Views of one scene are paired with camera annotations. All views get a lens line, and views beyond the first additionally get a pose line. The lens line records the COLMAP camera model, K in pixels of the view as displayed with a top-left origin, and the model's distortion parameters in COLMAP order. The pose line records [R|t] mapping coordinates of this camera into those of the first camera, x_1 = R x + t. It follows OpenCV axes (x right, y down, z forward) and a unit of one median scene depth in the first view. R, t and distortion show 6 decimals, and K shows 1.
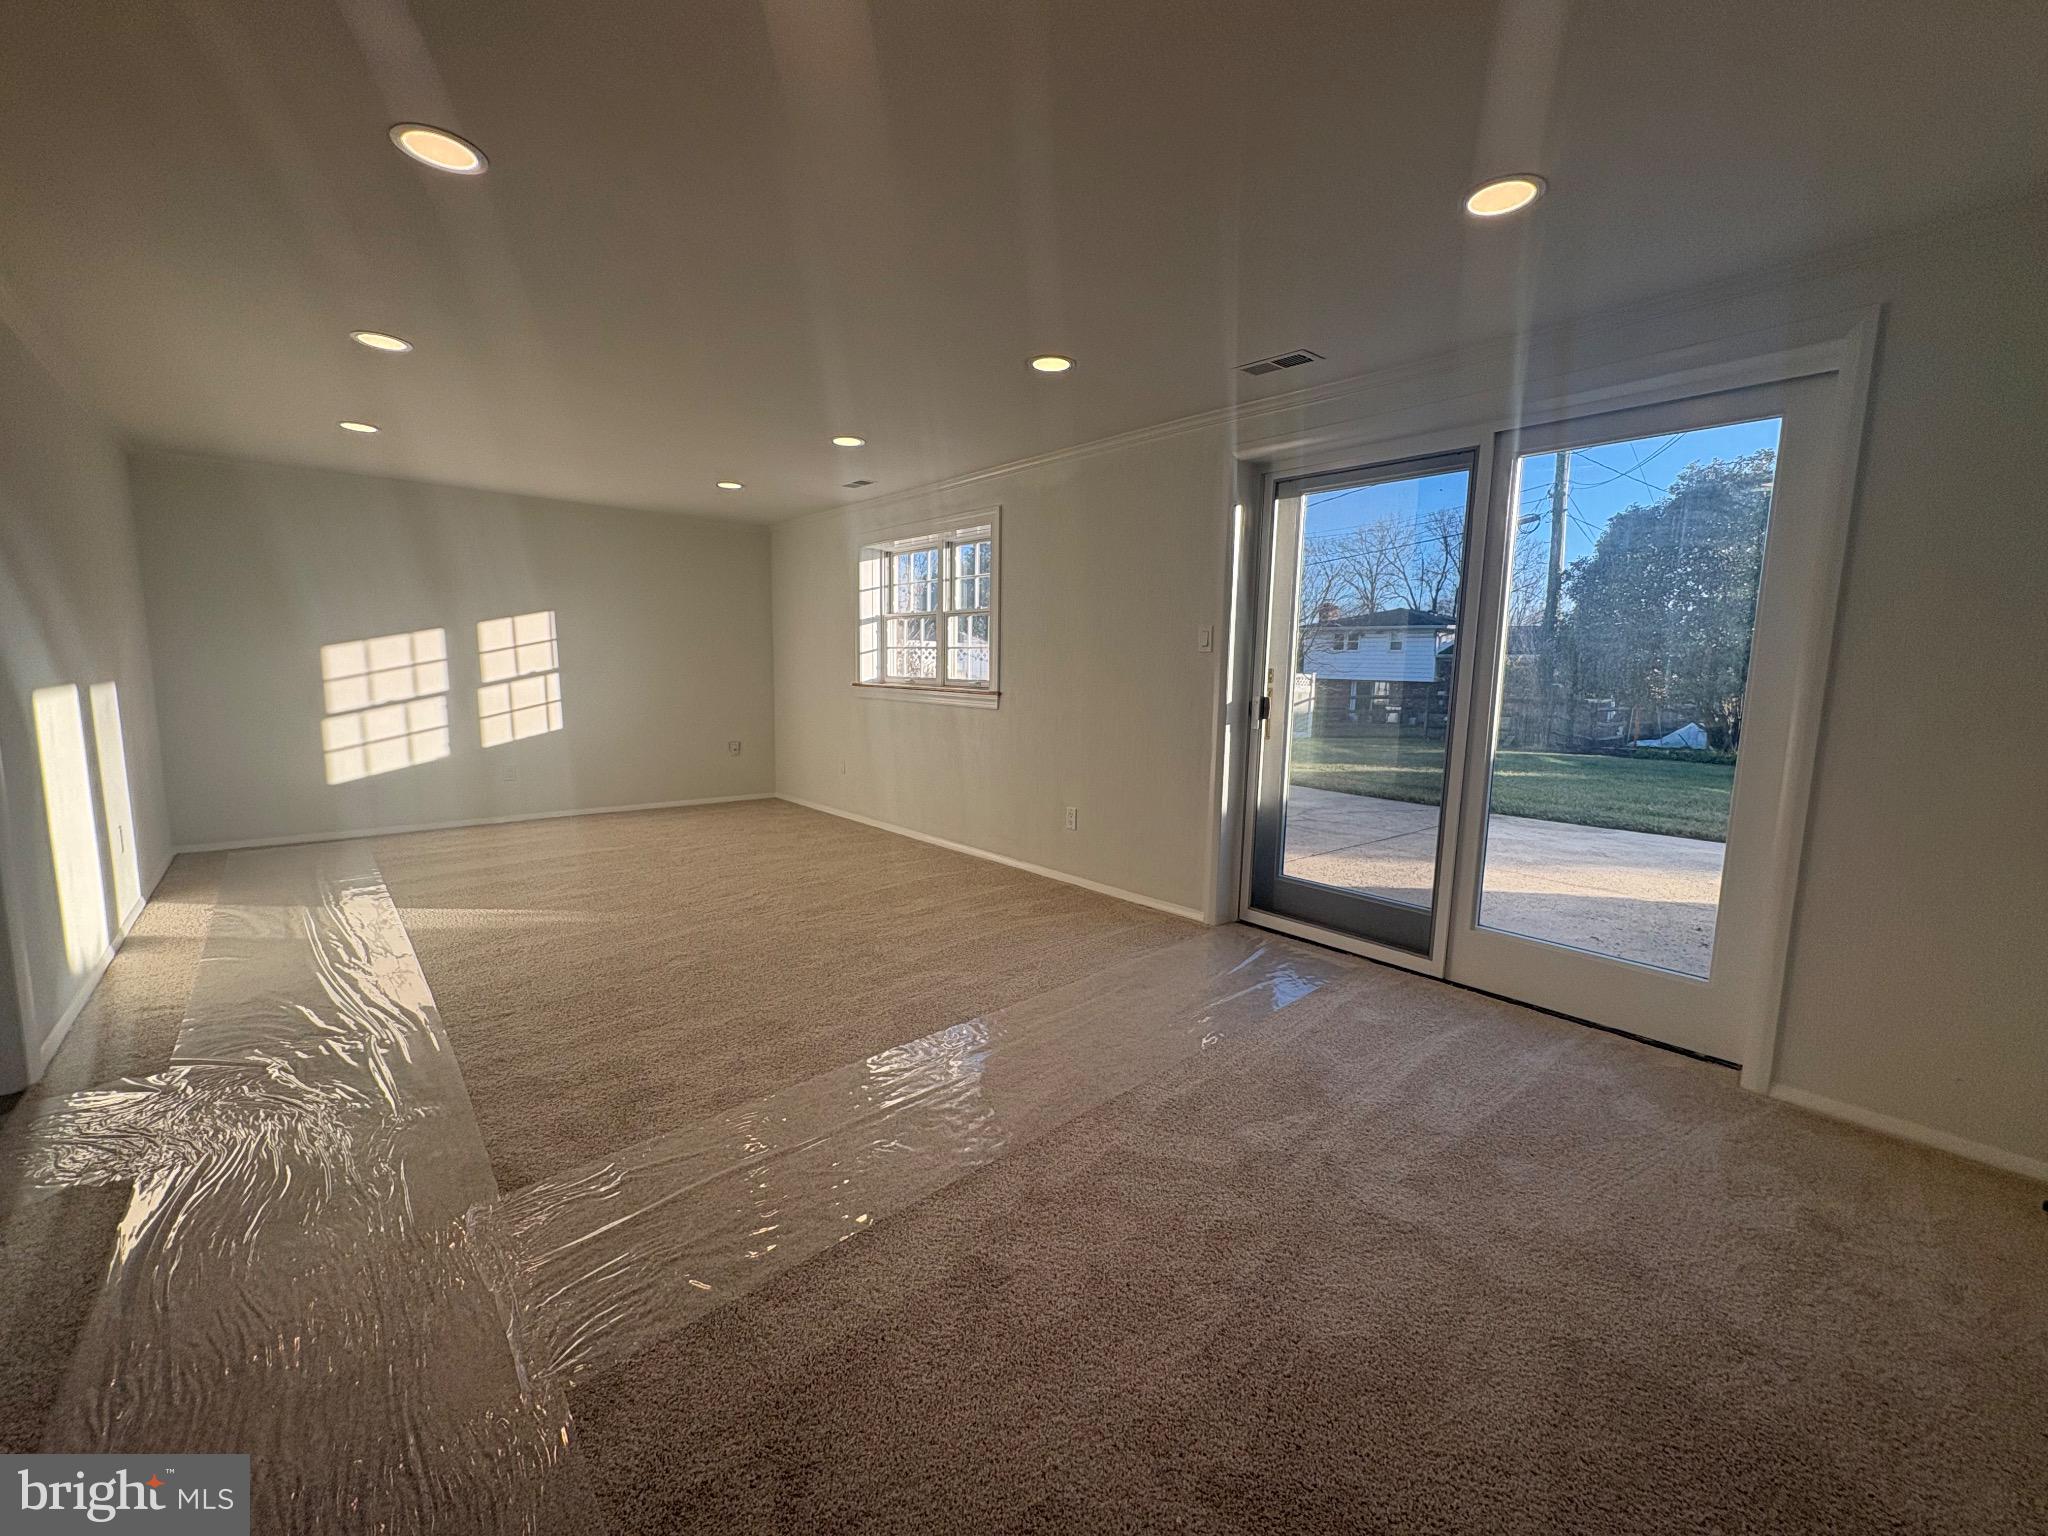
lens RADIAL K [[814.4, 0, 1017.6], [0, 814.4, 767.9], [0, 0, 1]] dist [-0.000984, -0.000002]
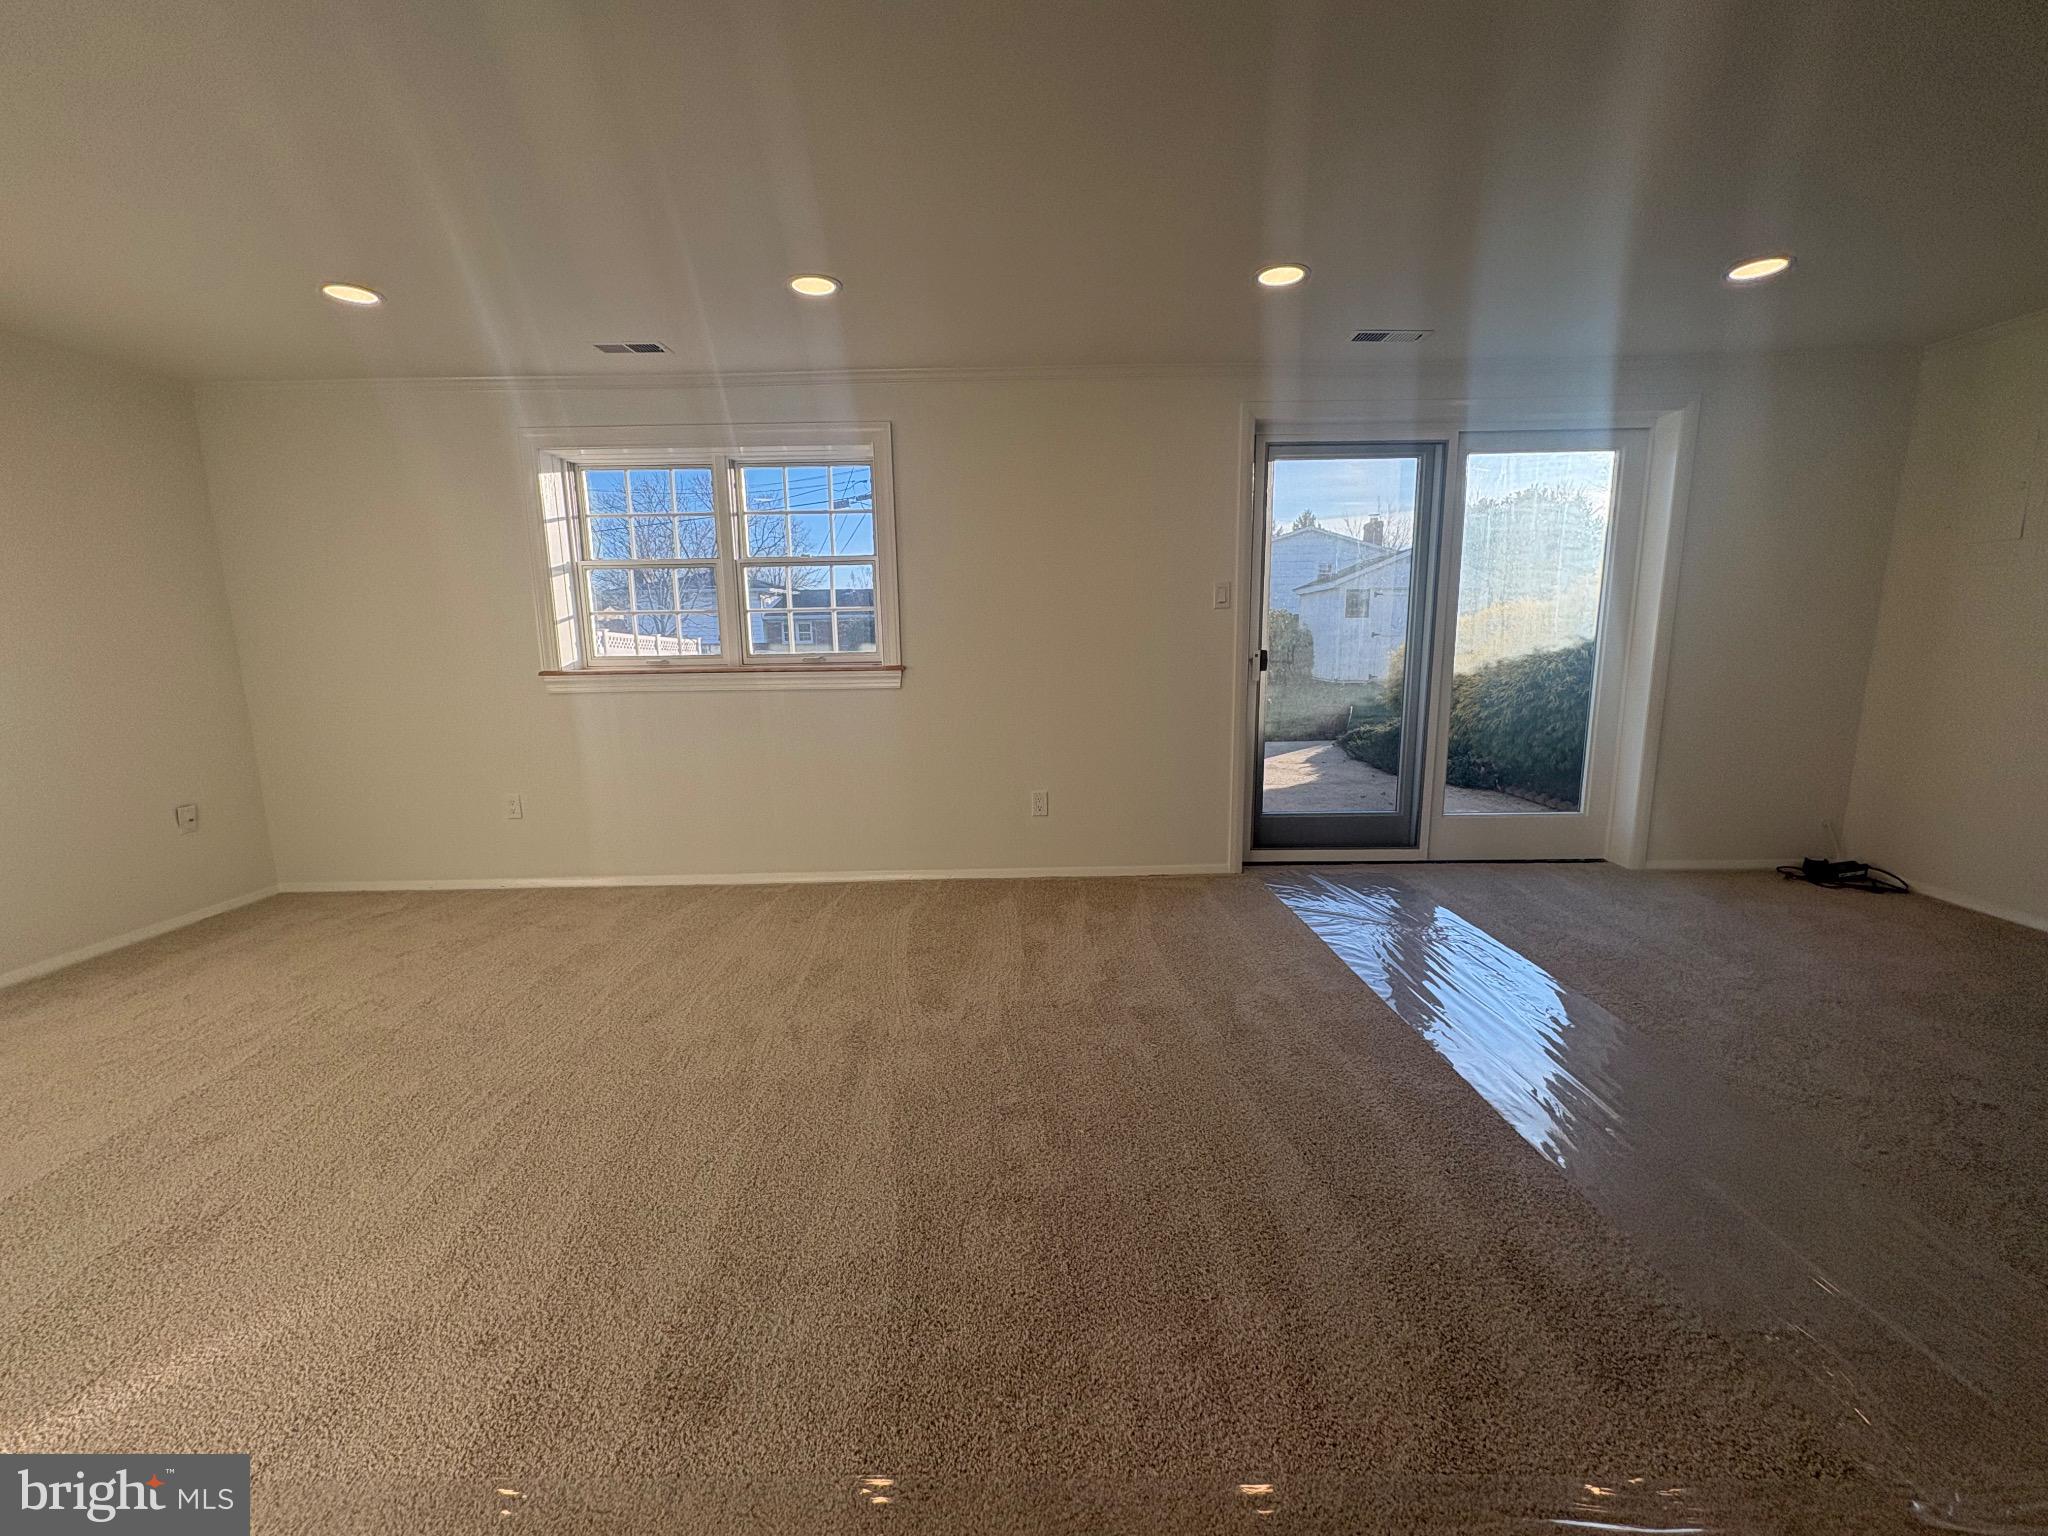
lens RADIAL K [[814.4, 0, 1017.2], [0, 814.4, 767.3], [0, 0, 1]] dist [-0.000984, -0.000002]
pose [[0.666988, -0.152127, 0.729373, -0.506335], [0.123448, 0.987967, 0.093174, -0.053030], [-0.734771, 0.027894, 0.677742, 0.371717]]
